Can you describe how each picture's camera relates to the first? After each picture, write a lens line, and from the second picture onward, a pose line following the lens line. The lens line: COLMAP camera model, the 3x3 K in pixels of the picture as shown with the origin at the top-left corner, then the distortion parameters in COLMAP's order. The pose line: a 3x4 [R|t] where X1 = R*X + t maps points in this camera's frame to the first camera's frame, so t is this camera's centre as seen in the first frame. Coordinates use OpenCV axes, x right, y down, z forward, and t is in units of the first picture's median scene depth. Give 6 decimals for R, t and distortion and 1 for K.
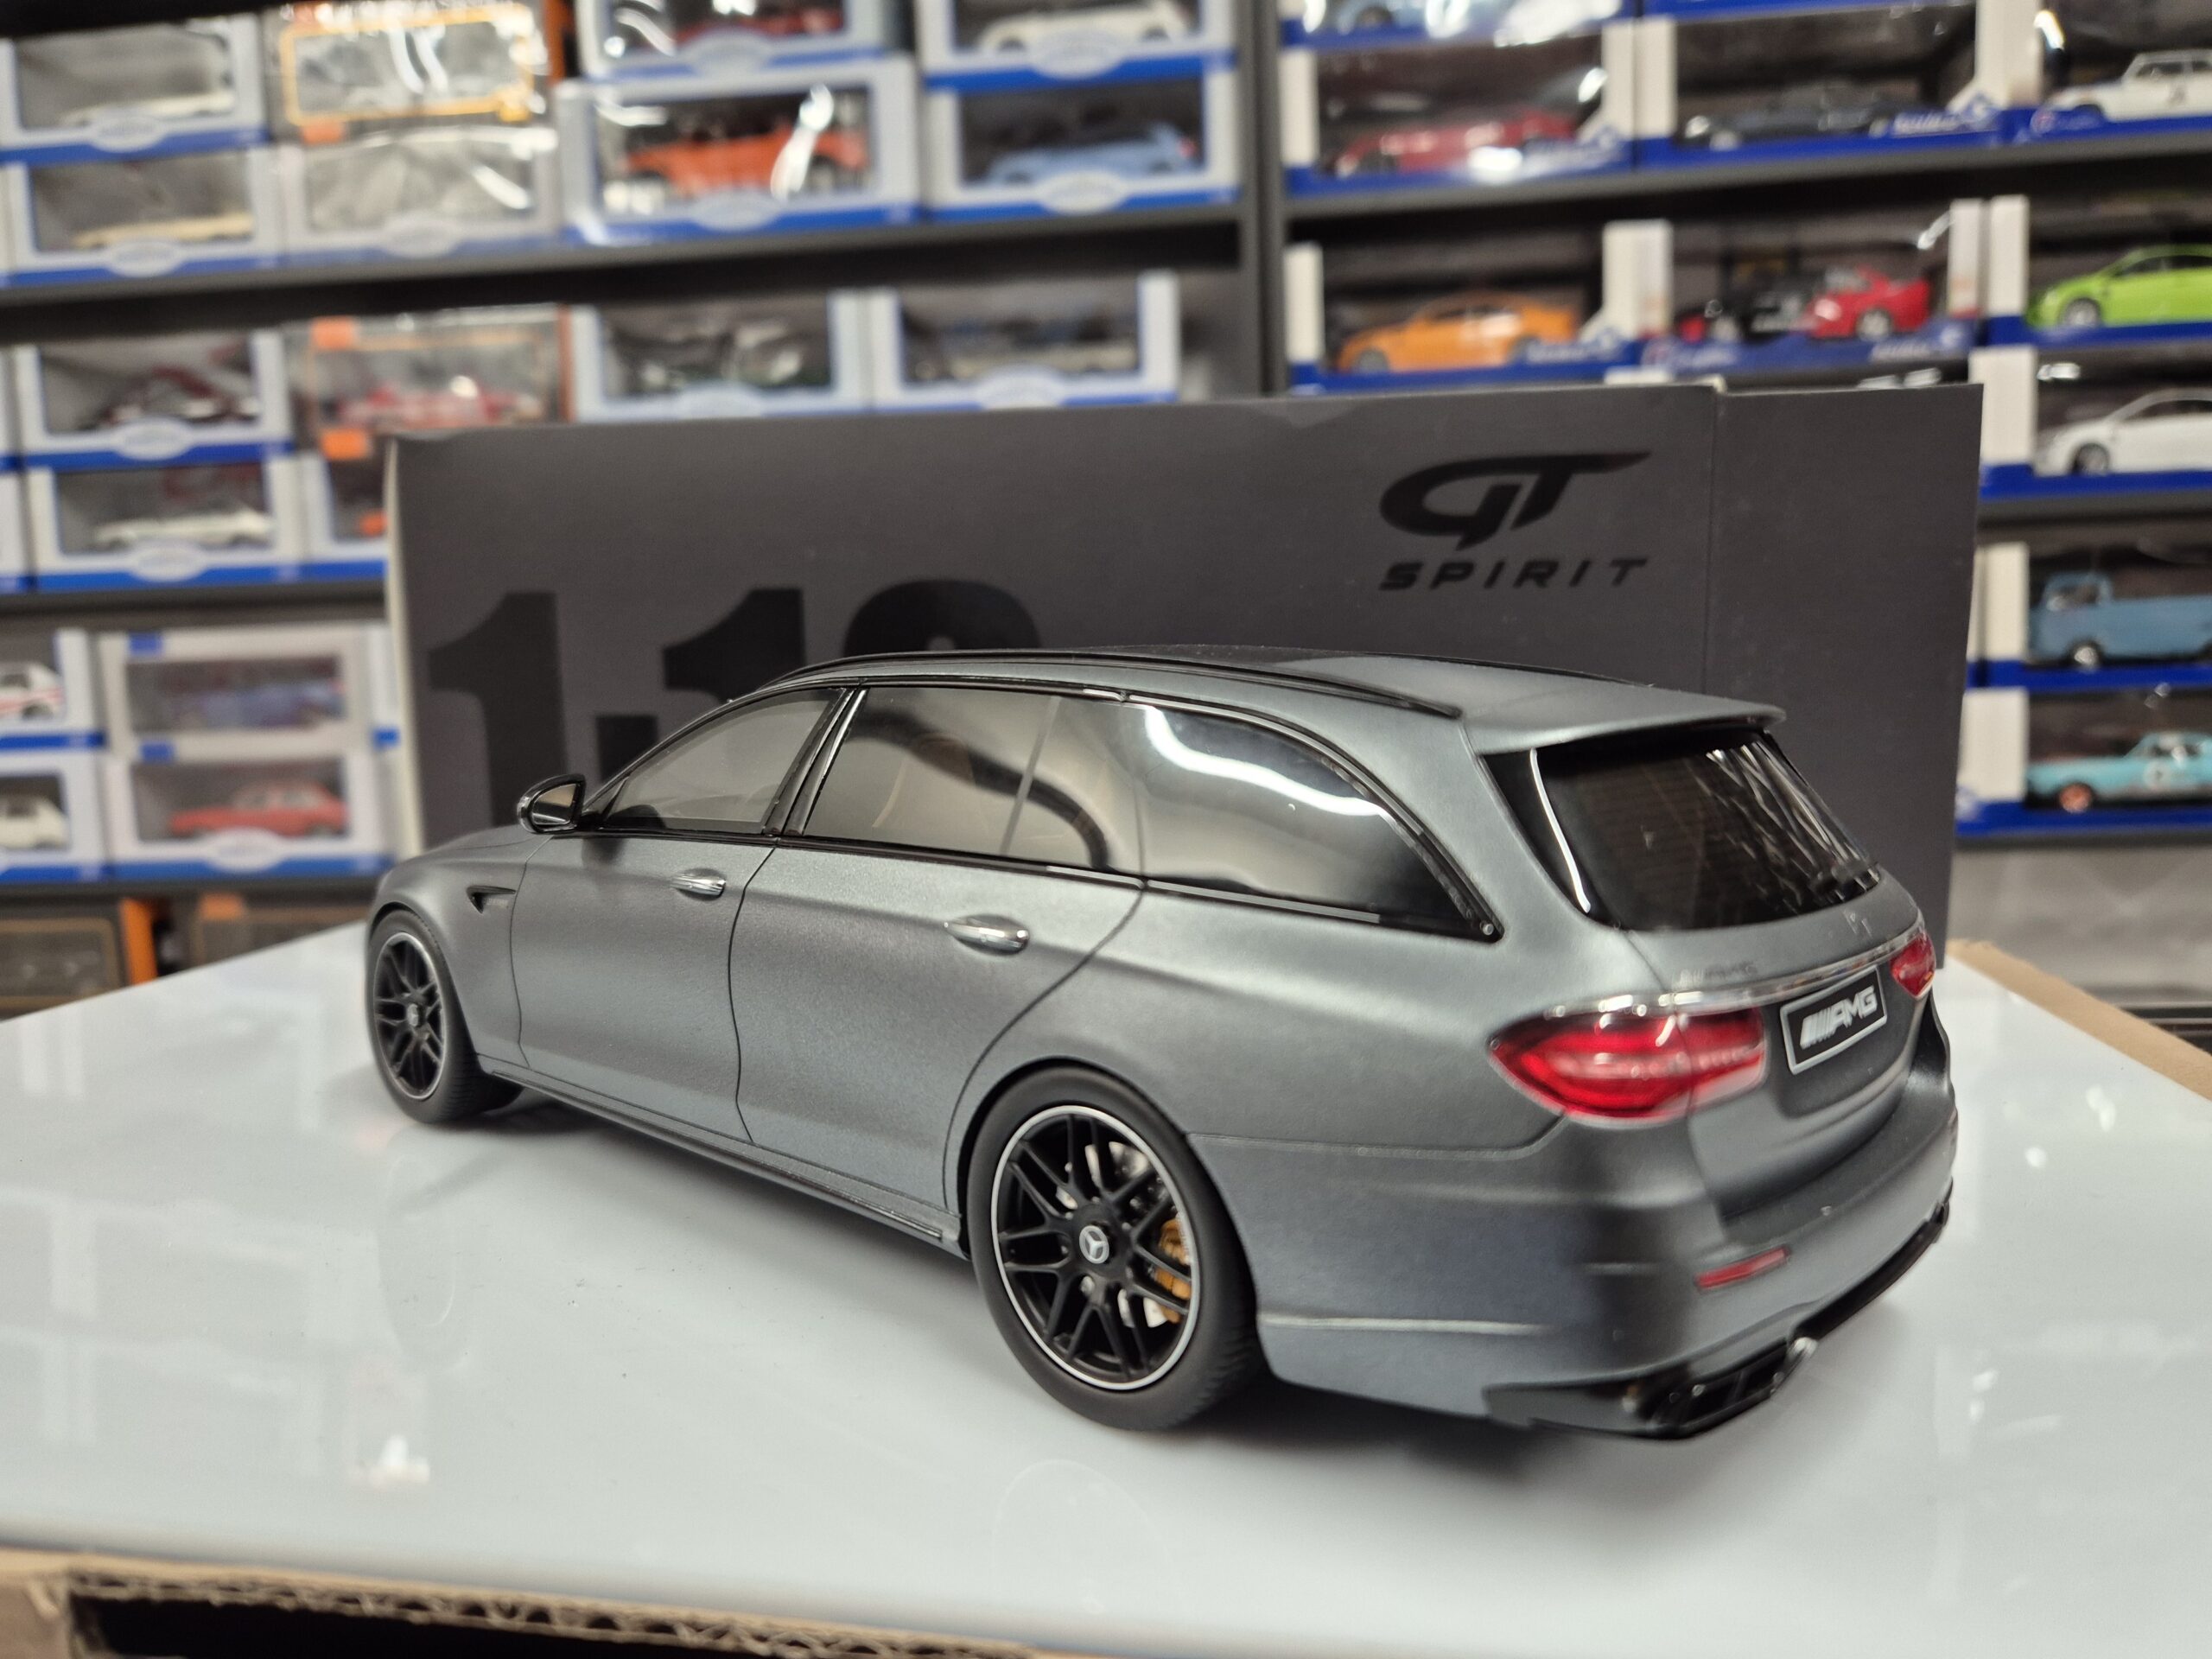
lens RADIAL K [[1533.1, 0, 1115.4], [0, 1533.1, 843.0], [0, 0, 1]] dist [0.008179, -0.011132]
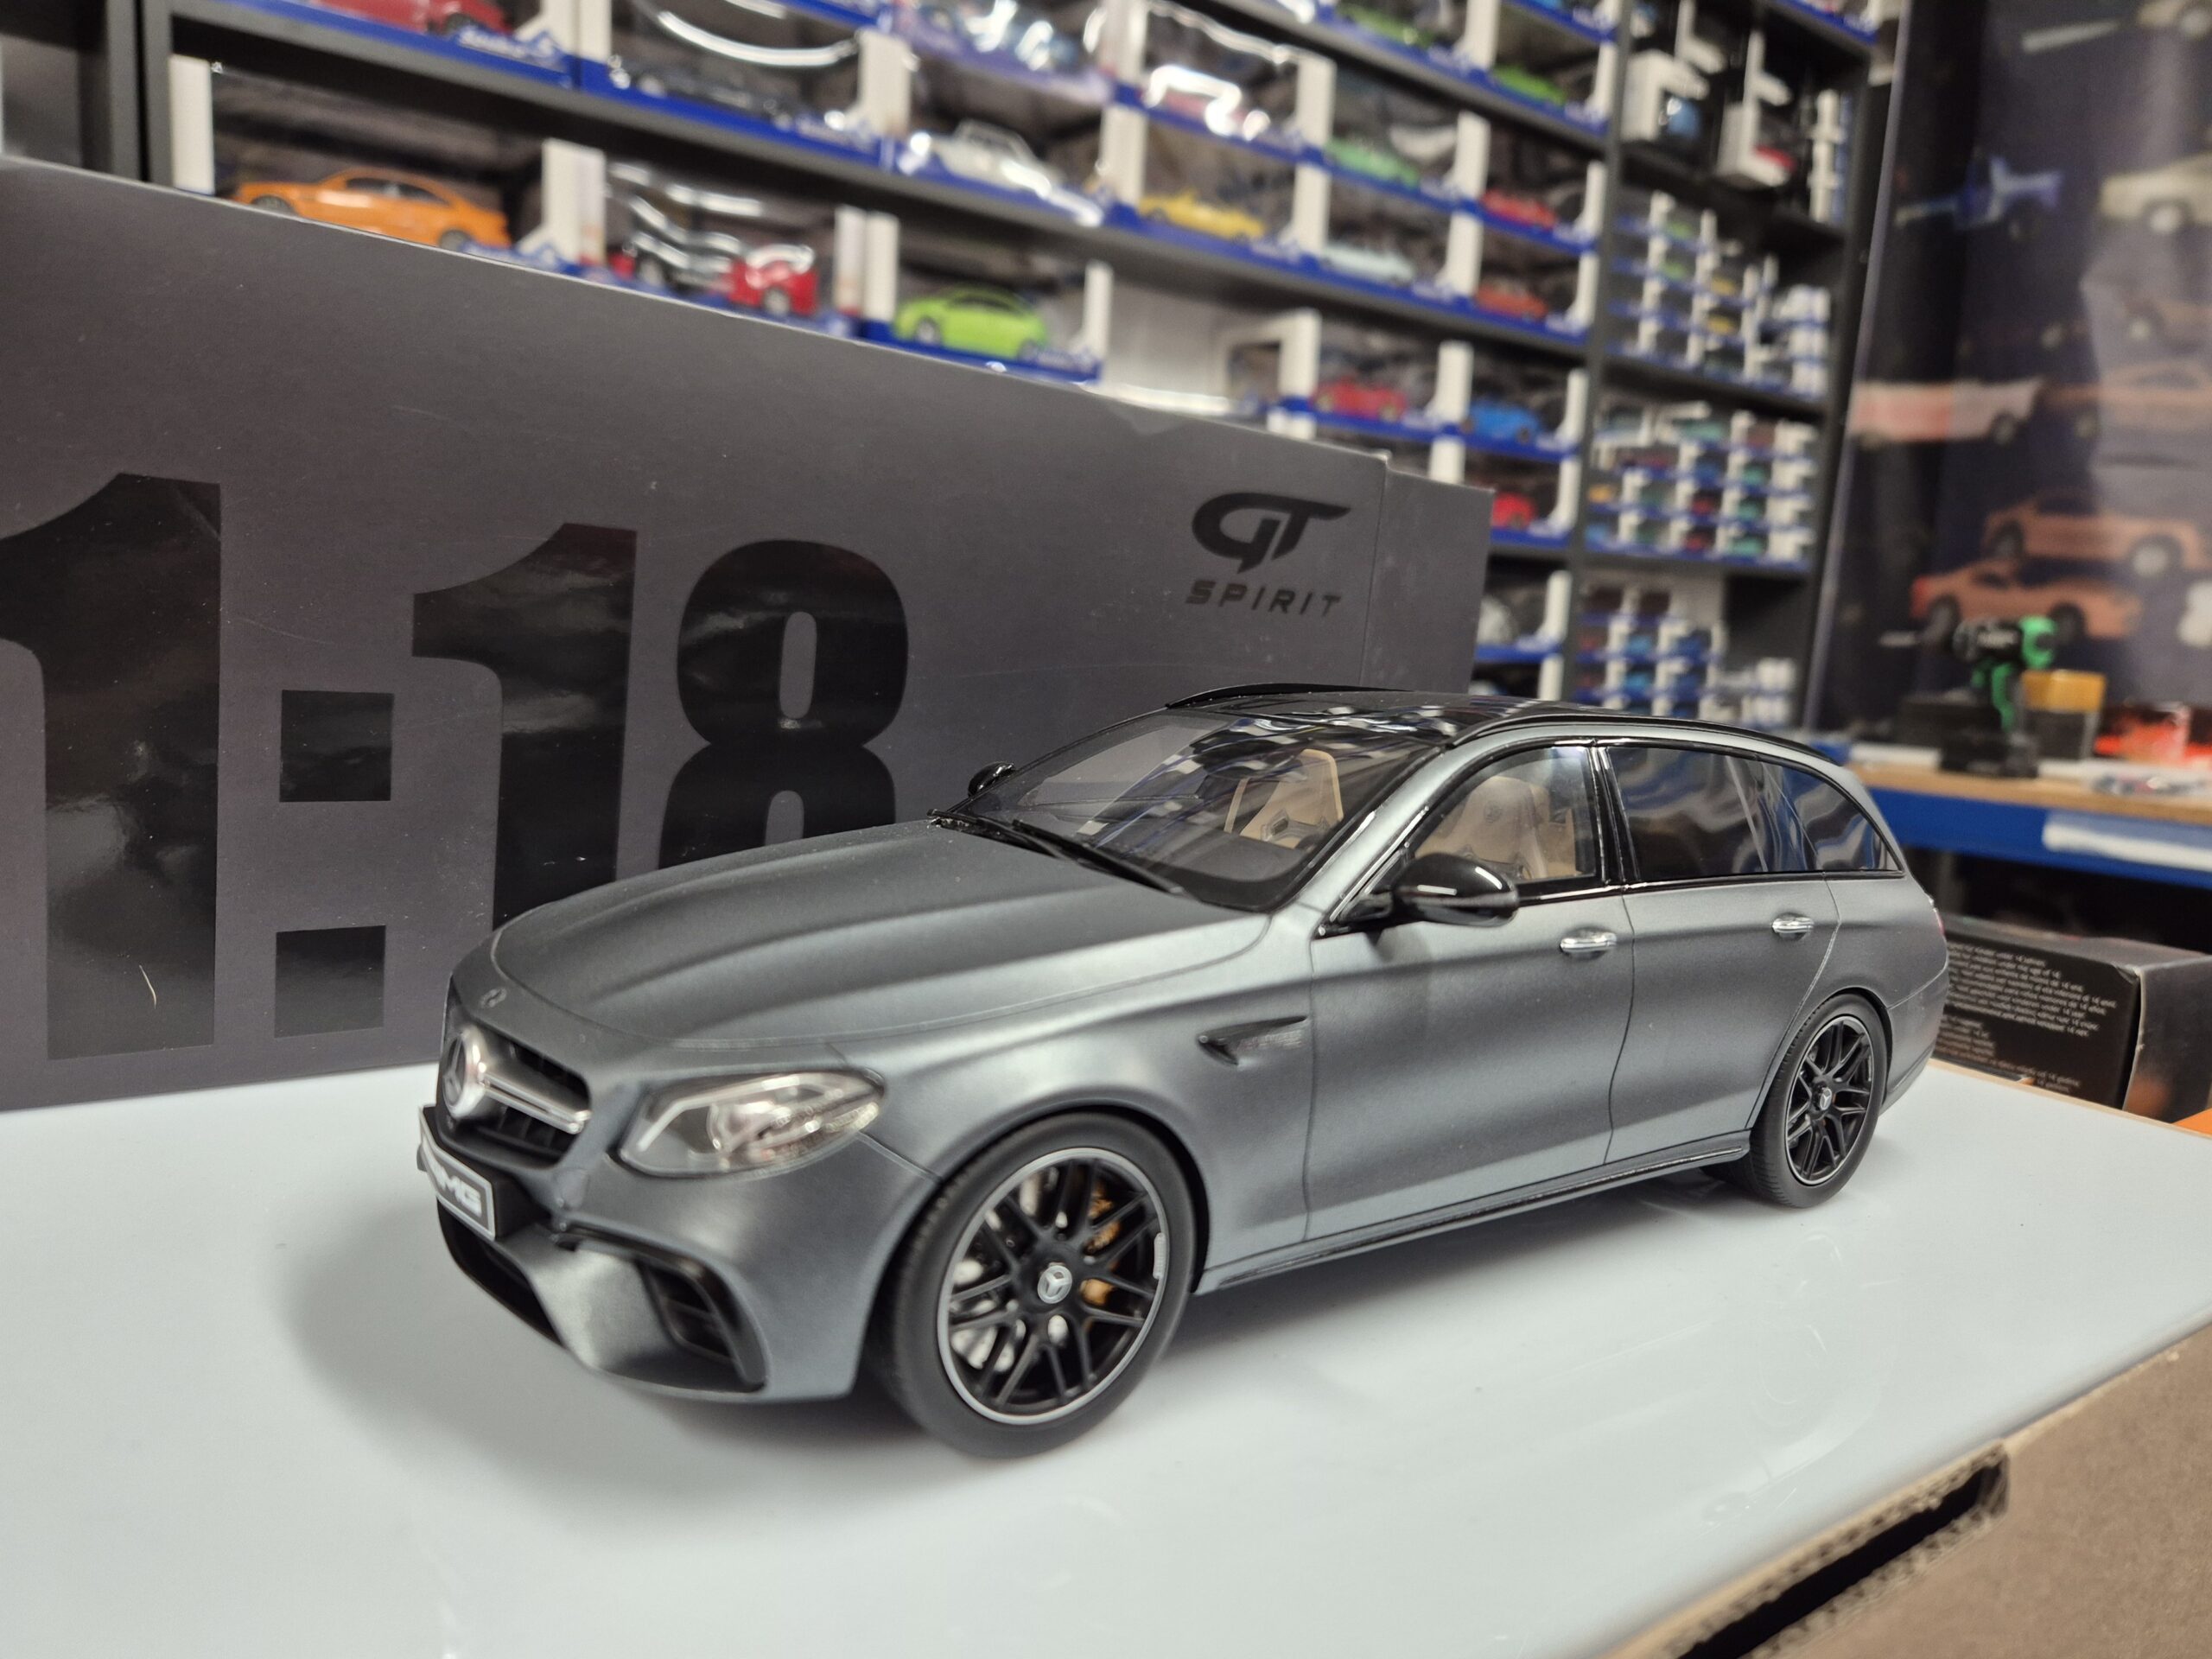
lens RADIAL K [[1517.6, 0, 1100.6], [0, 1517.6, 838.2], [0, 0, 1]] dist [0.005699, -0.011800]
pose [[0.700769, -0.033562, 0.712598, -0.131699], [-0.004511, 0.998664, 0.051472, -0.010399], [-0.713374, -0.039285, 0.699682, 0.056512]]
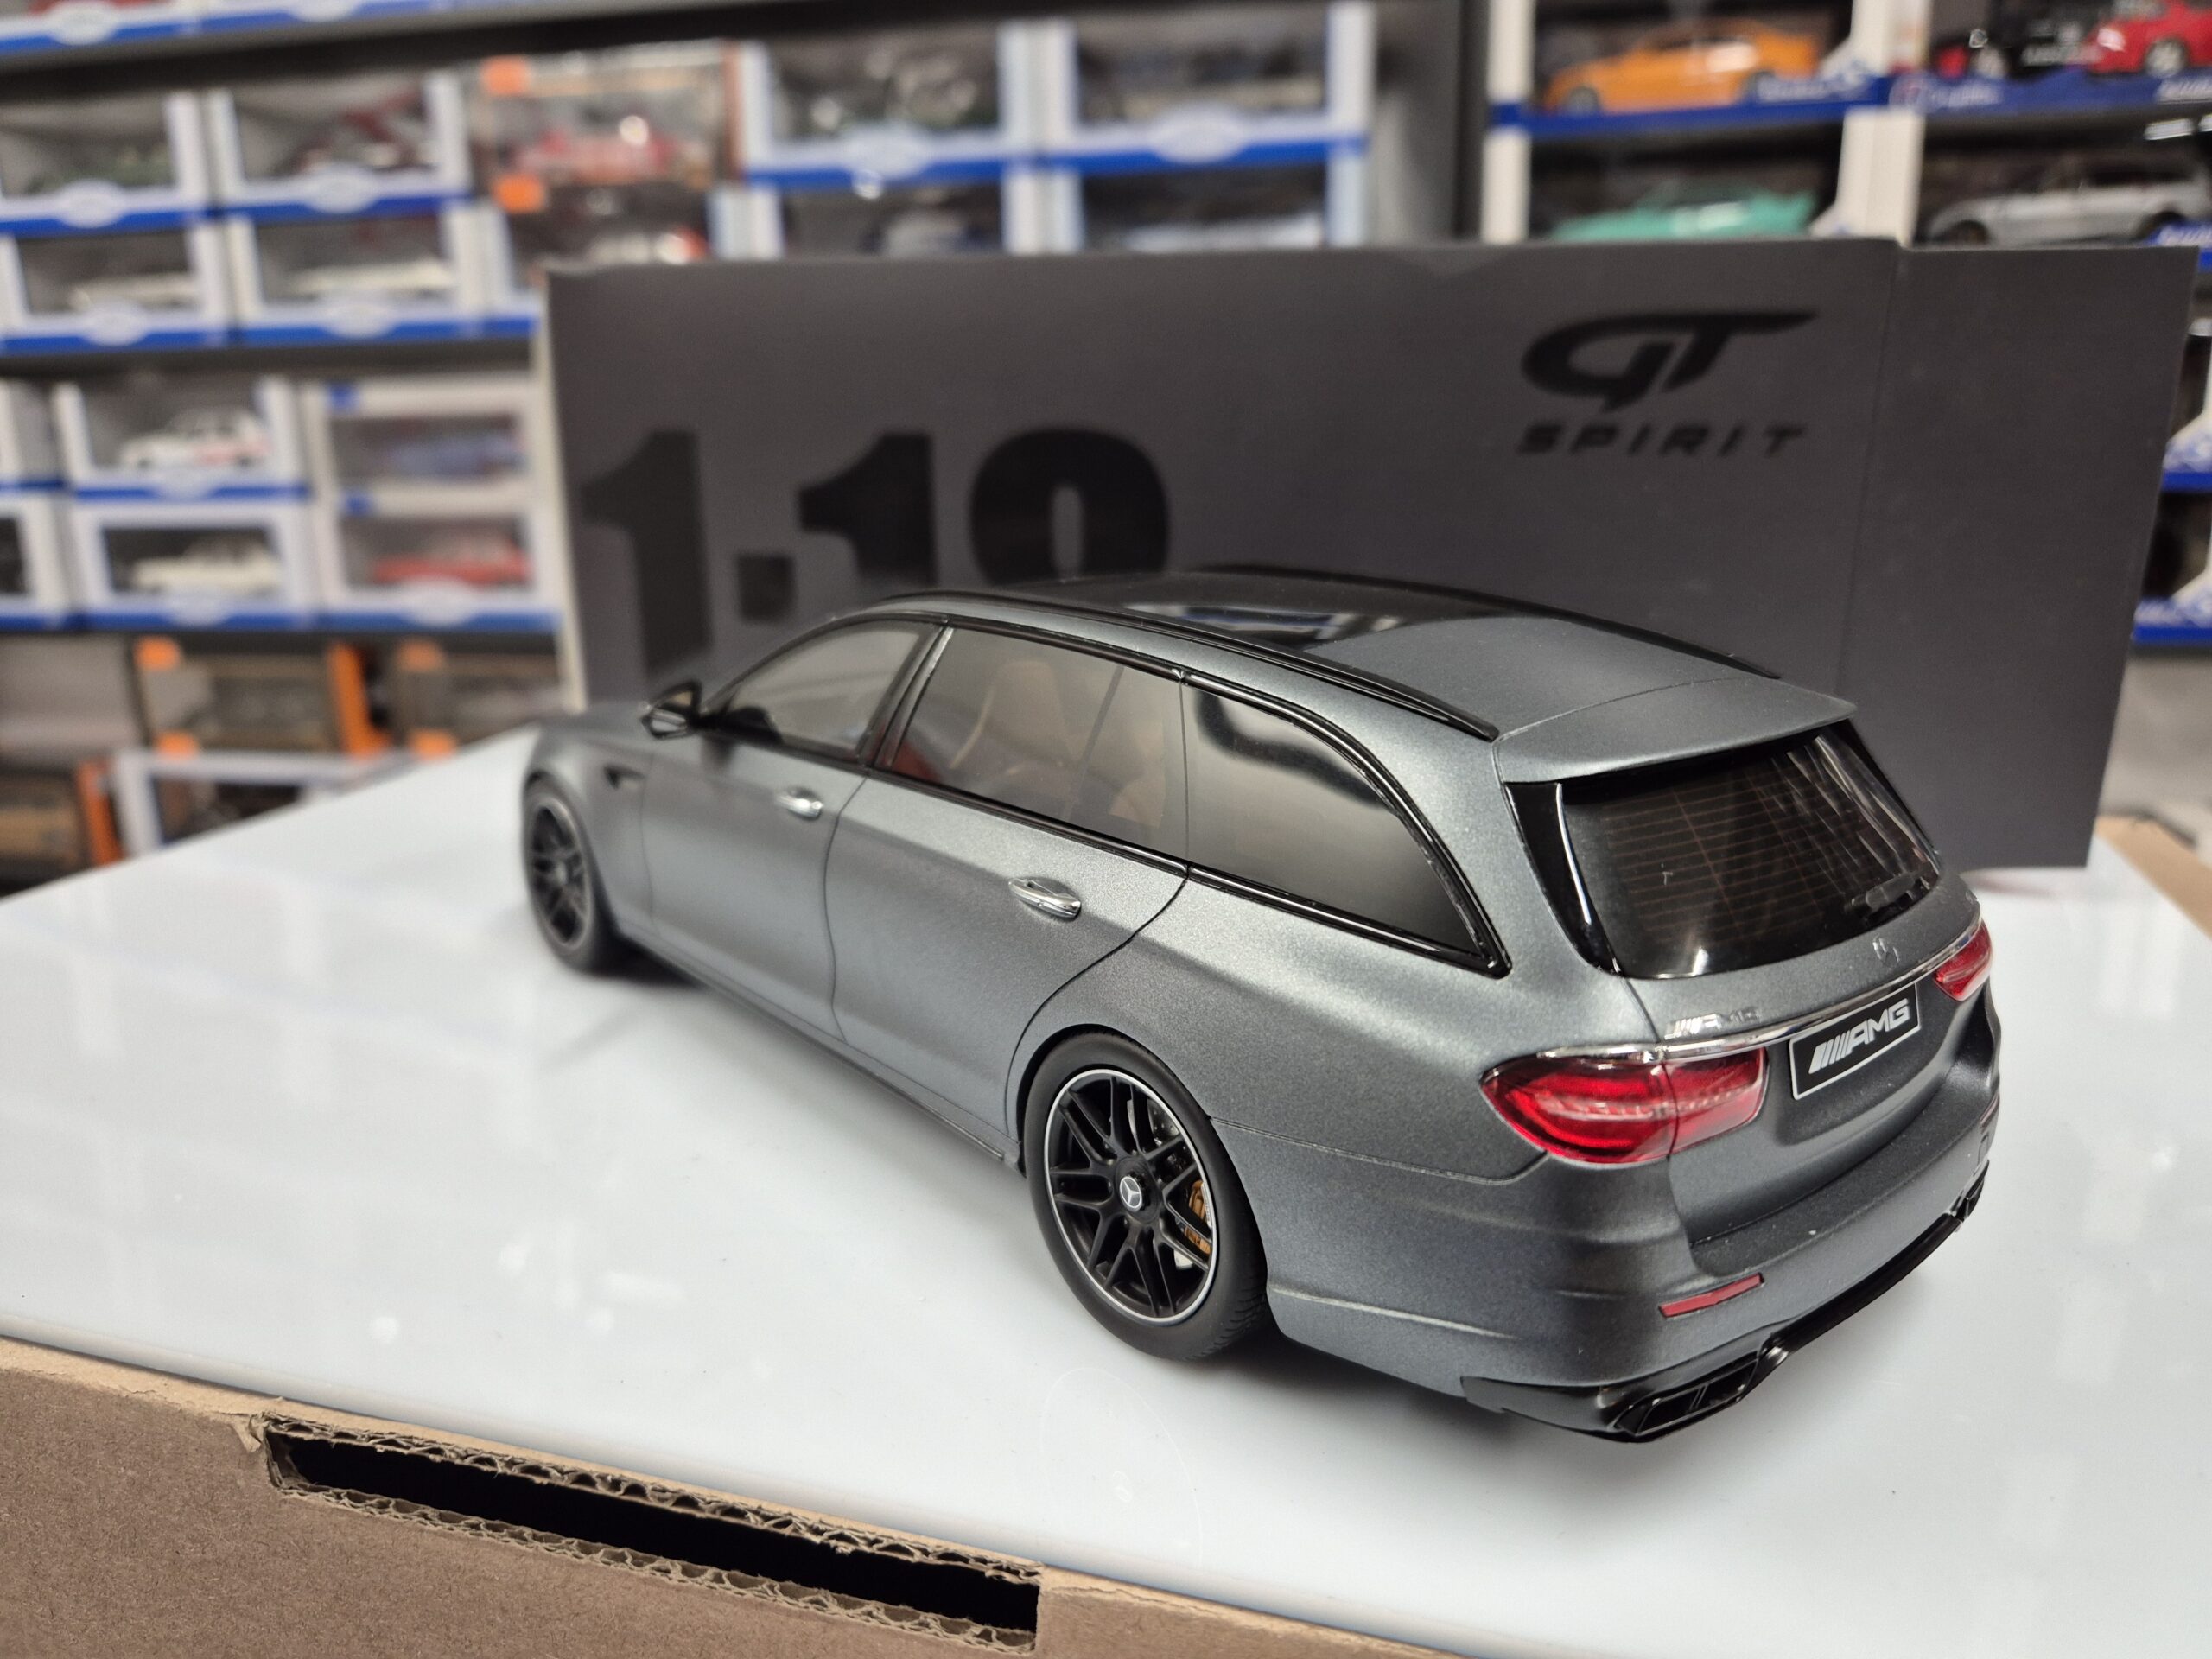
lens RADIAL K [[1552.8, 0, 1106.0], [0, 1552.8, 829.5], [0, 0, 1]] dist [-0.003152, -0.008325]
pose [[0.992784, 0.043542, -0.111735, 0.007216], [-0.026536, 0.988421, 0.149401, -0.014182], [0.116946, -0.145358, 0.982443, -0.004401]]
